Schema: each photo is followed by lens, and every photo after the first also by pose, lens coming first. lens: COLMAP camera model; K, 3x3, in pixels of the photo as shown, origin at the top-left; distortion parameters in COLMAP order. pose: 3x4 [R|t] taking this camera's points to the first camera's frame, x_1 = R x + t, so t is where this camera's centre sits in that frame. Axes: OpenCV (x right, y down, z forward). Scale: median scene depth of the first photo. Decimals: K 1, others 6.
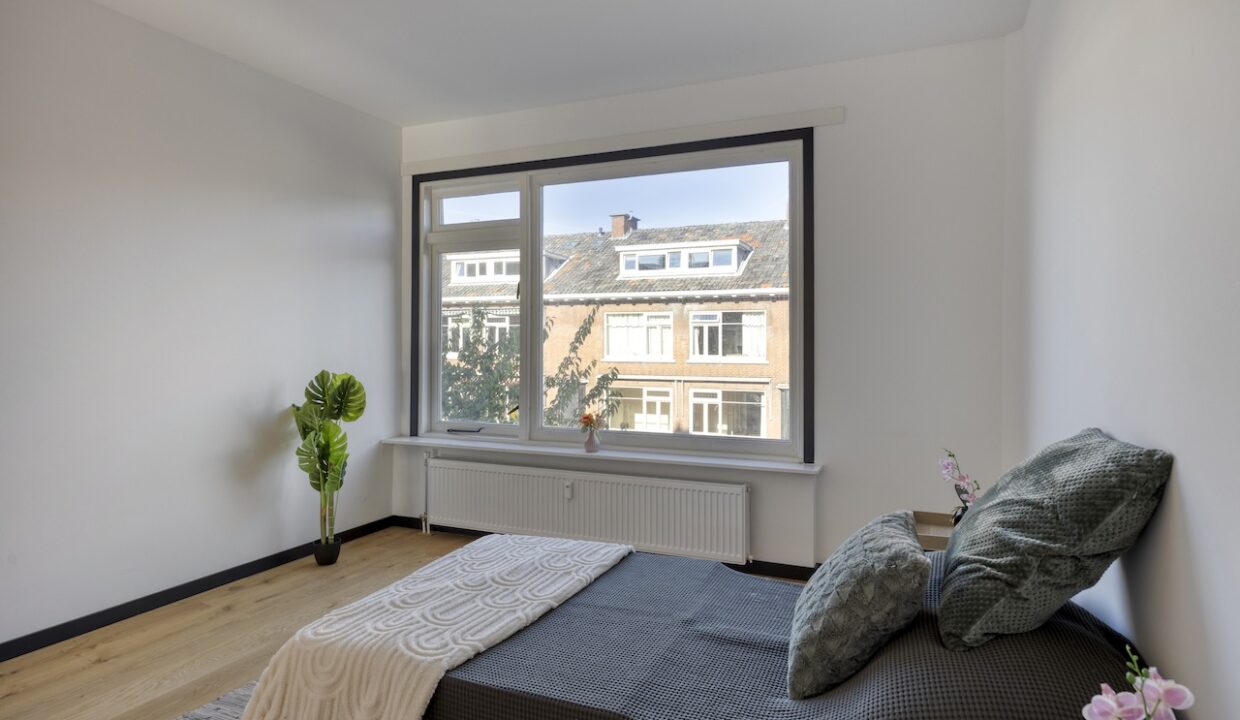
lens RADIAL K [[695.1, 0, 618.5], [0, 695.1, 337.0], [0, 0, 1]] dist [0.000701, -0.000413]
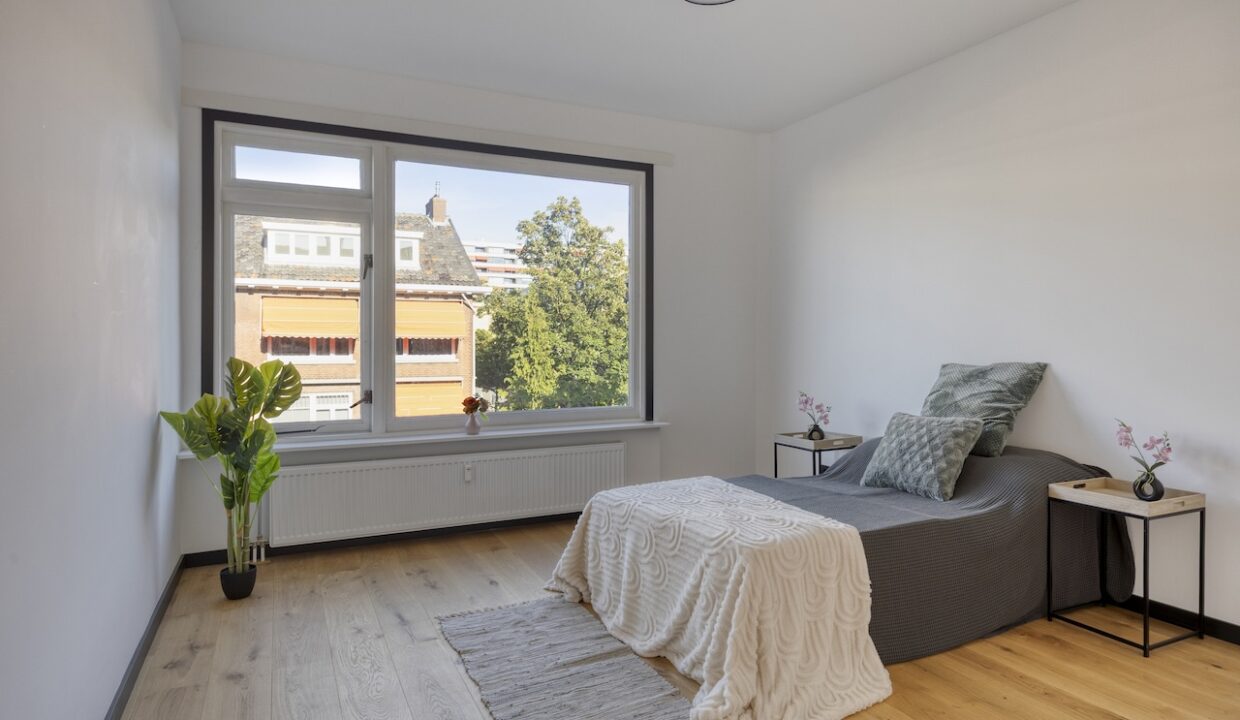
lens RADIAL K [[700.6, 0, 620.0], [0, 700.6, 360.0], [0, 0, 1]] dist [0.000916, 0.001008]
pose [[0.642217, -0.021419, 0.766224, -0.695453], [0.000266, 0.999616, 0.027721, 0.027027], [-0.766523, -0.017599, 0.641976, 0.172073]]
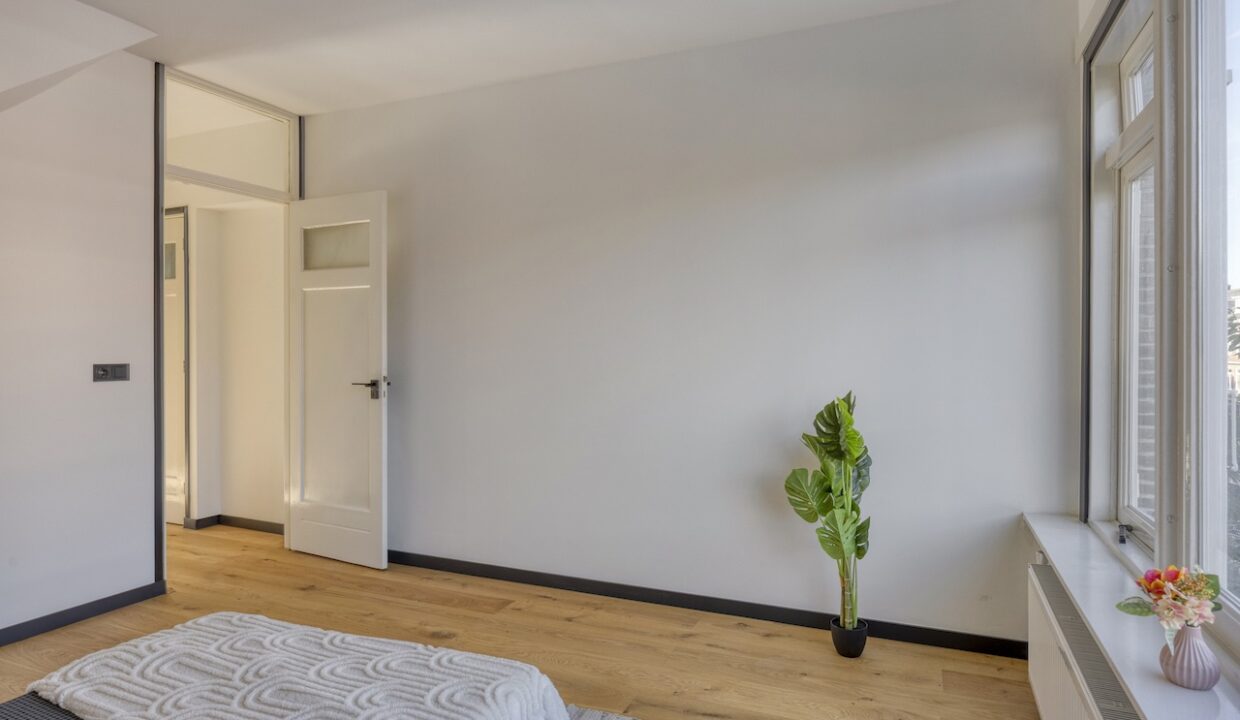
lens RADIAL K [[663.3, 0, 620.0], [0, 663.3, 360.0], [0, 0, 1]] dist [-0.003393, -0.001365]
pose [[-0.003597, 0.002066, -0.999991, 0.278431], [0.016889, 0.999855, 0.002005, 0.007766], [0.999851, -0.016882, -0.003631, 0.742259]]
